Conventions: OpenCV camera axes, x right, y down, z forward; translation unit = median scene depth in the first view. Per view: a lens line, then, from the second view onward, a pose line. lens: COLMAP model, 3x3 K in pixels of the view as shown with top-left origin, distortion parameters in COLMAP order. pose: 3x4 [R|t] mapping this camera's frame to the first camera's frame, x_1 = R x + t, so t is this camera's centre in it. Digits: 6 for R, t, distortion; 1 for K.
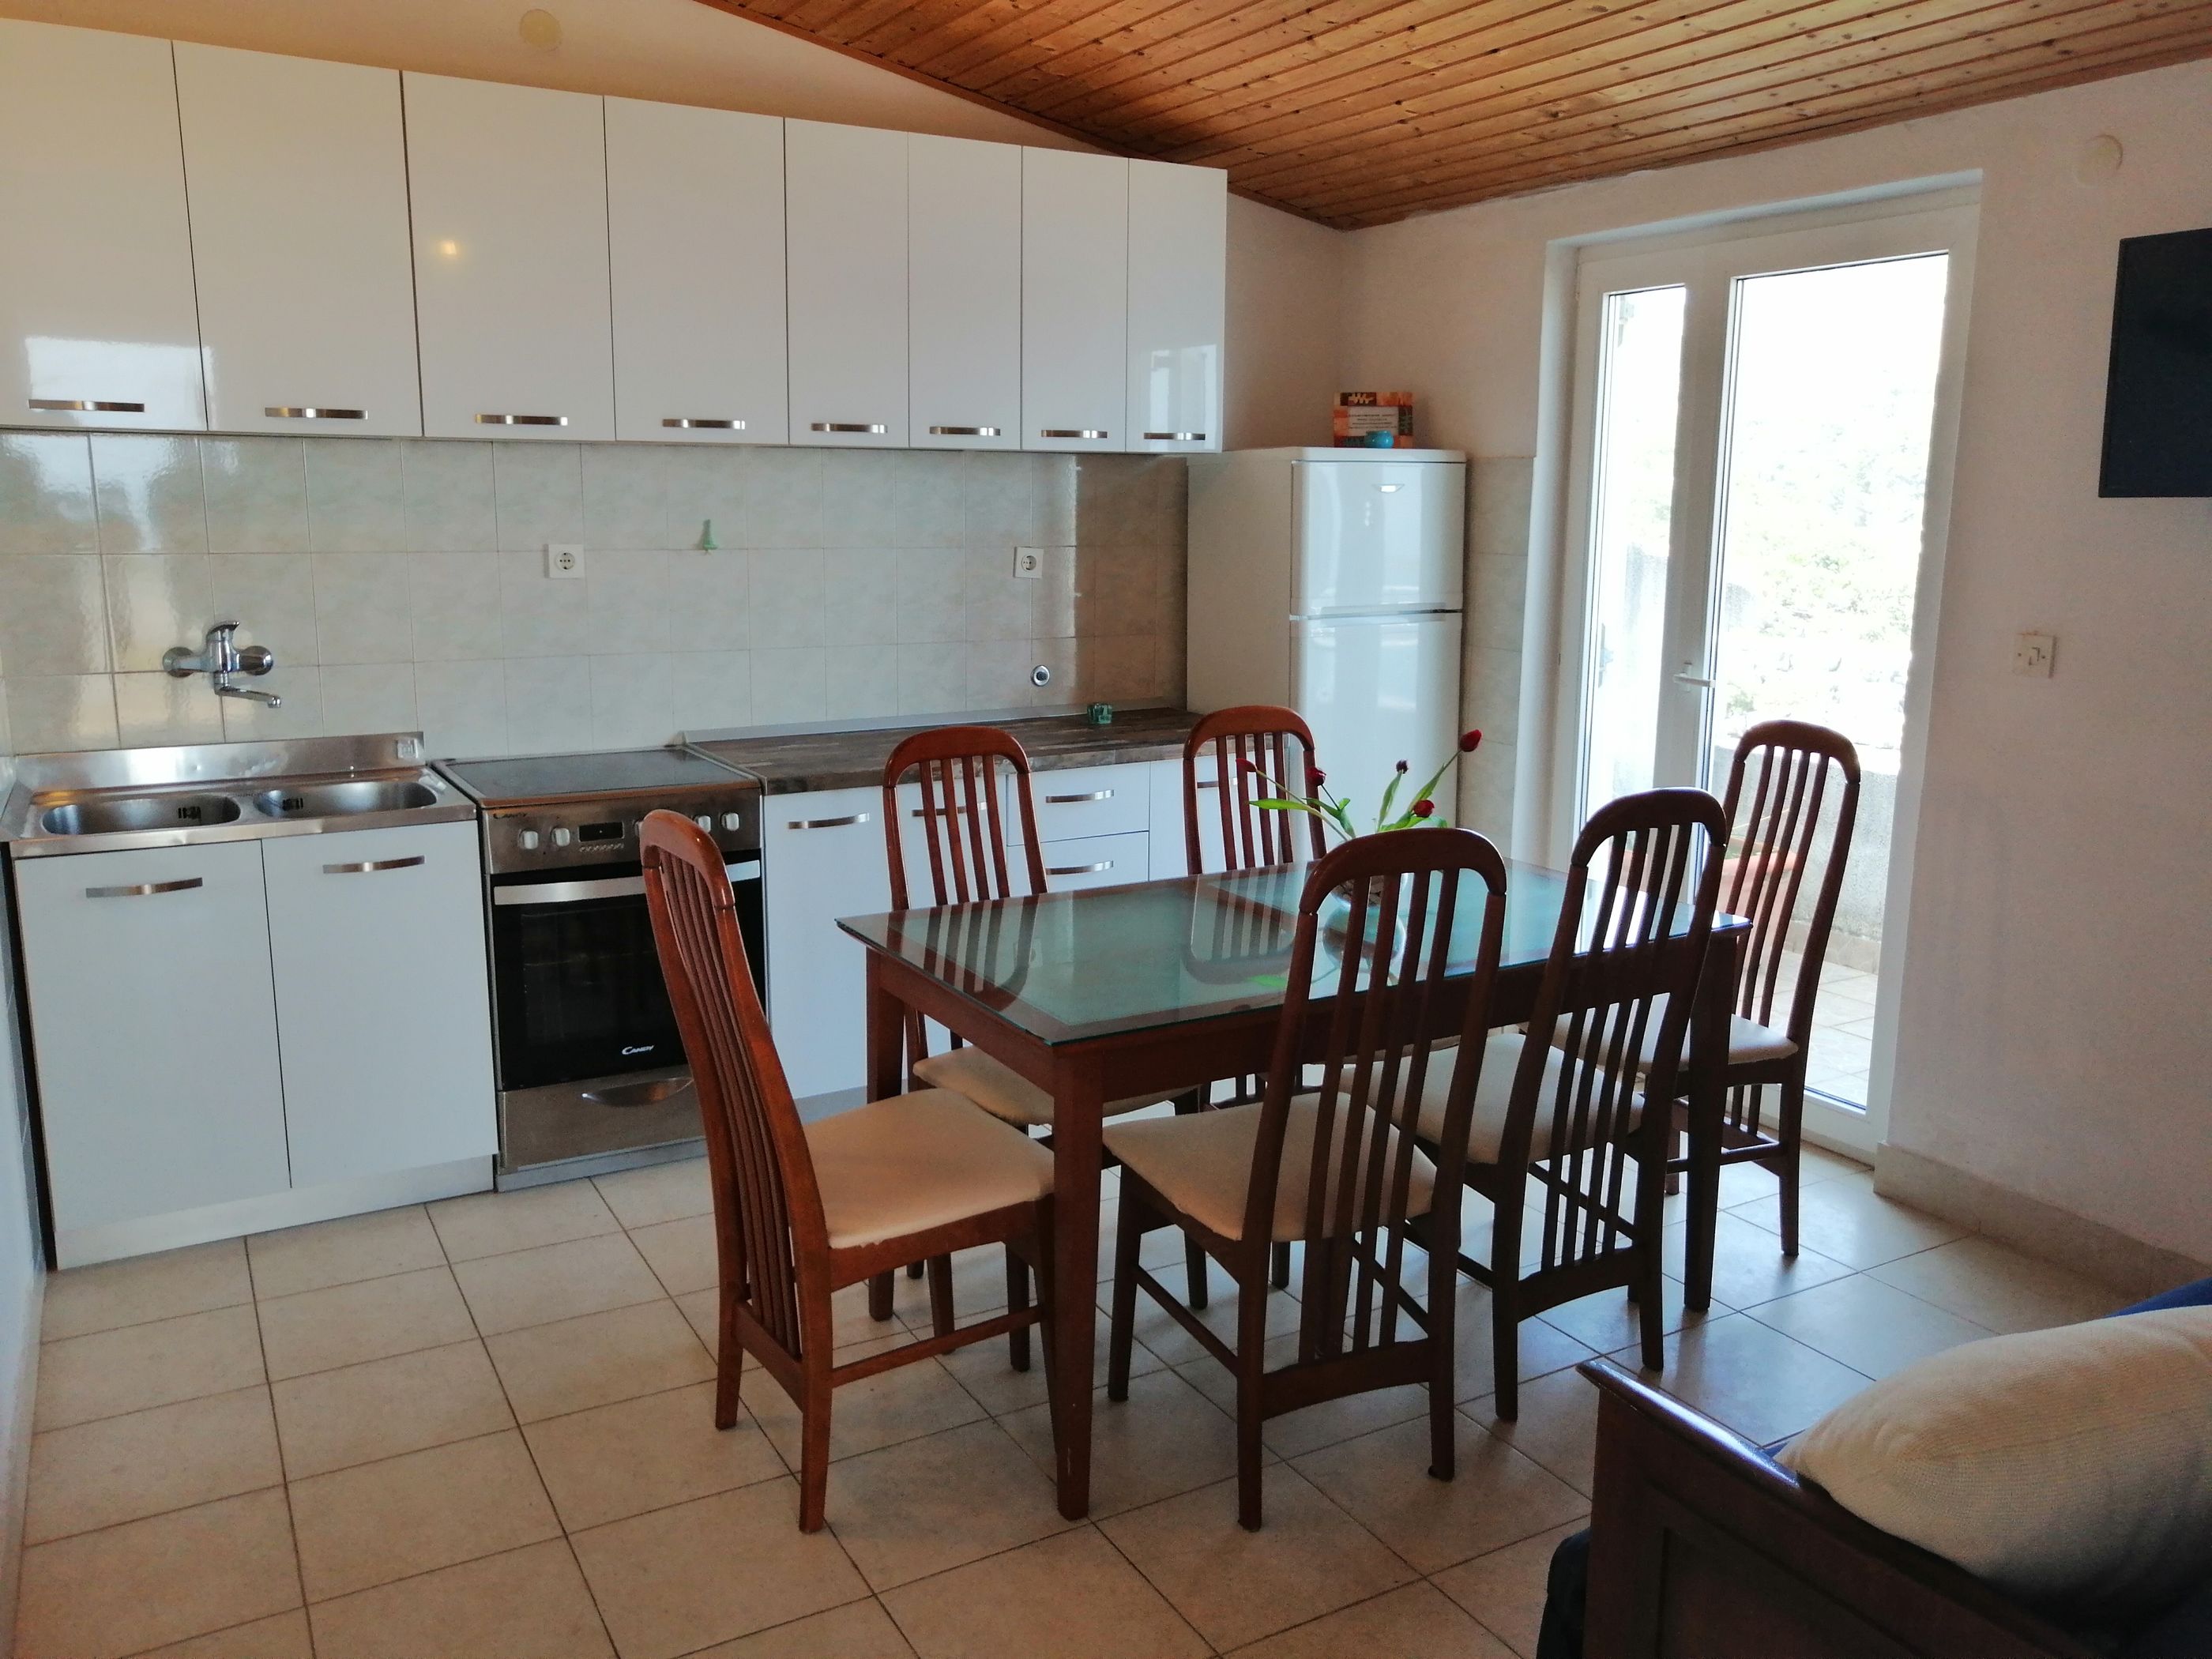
lens RADIAL K [[1674.2, 0, 1106.0], [0, 1674.2, 829.5], [0, 0, 1]] dist [-0.059299, 0.066490]
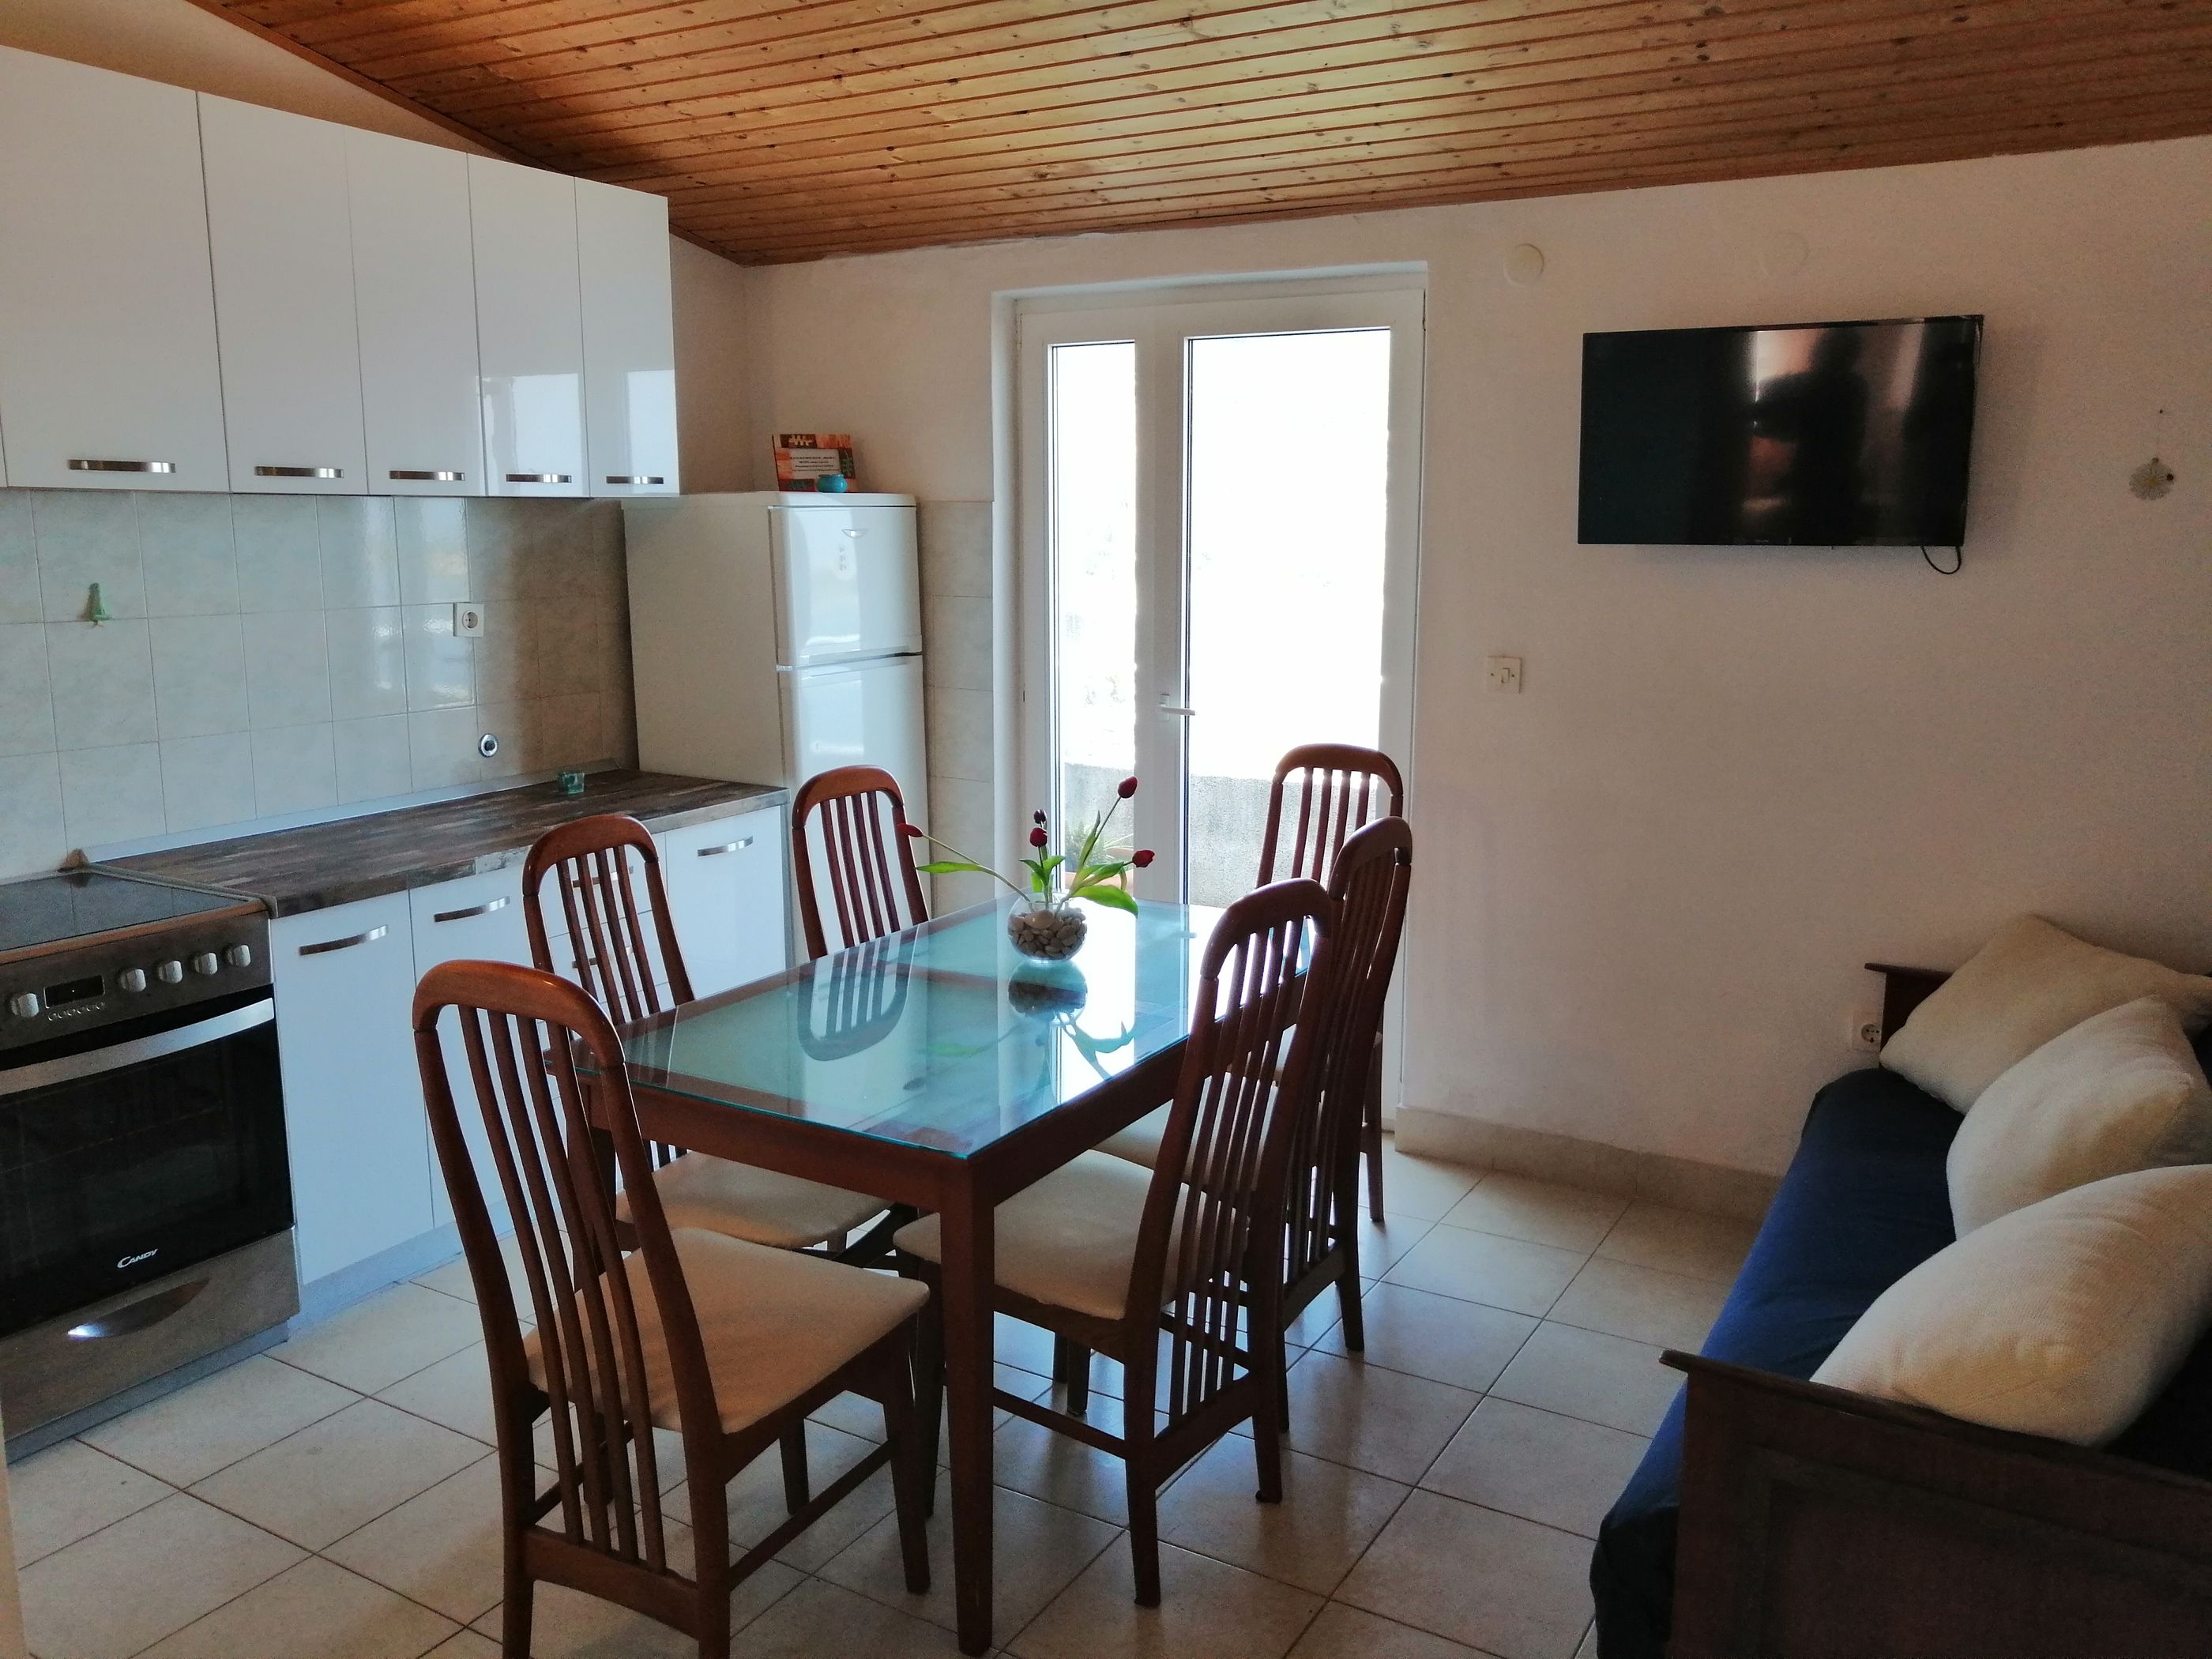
lens RADIAL K [[1674.2, 0, 1106.0], [0, 1674.2, 829.5], [0, 0, 1]] dist [-0.059299, 0.066490]
pose [[0.869906, -0.093170, 0.484338, -0.214435], [0.099803, 0.994933, 0.012137, -0.029948], [-0.483015, 0.037781, 0.874797, 0.078304]]
